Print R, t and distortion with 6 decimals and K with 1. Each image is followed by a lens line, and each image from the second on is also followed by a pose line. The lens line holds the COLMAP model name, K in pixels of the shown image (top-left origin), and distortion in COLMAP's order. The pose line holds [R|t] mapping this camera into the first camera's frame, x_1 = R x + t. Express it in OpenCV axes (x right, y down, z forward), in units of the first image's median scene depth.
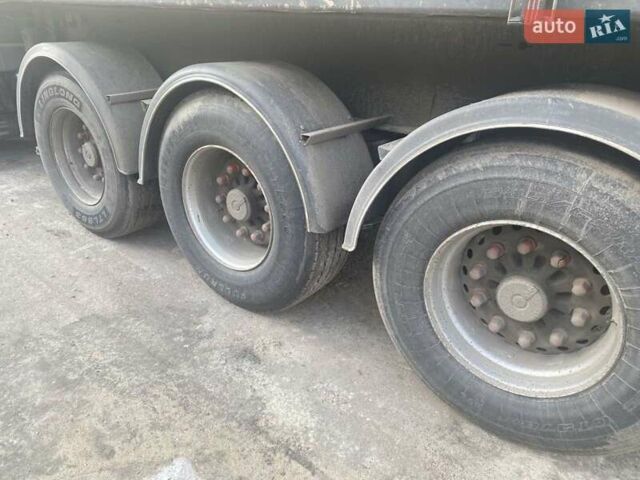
lens RADIAL K [[478.1, 0, 316.3], [0, 478.1, 237.1], [0, 0, 1]] dist [0.003810, -0.002893]
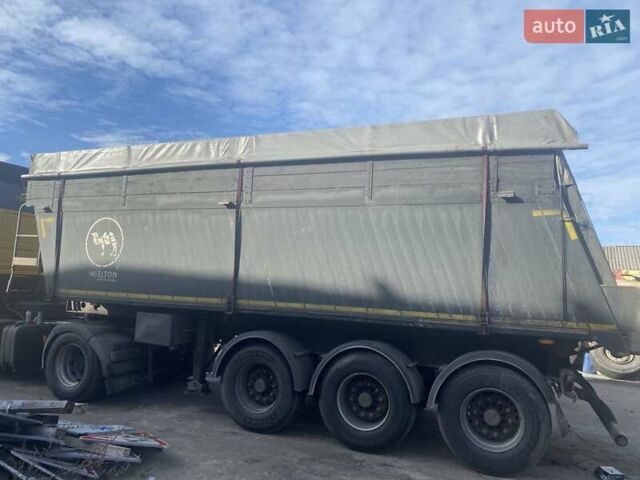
lens RADIAL K [[478.1, 0, 322.7], [0, 478.1, 241.4], [0, 0, 1]] dist [0.003810, -0.002893]
pose [[0.961046, 0.052383, 0.271380, -1.341283], [0.090420, 0.868258, -0.487803, 0.490801], [-0.261180, 0.493340, 0.829699, -1.611317]]
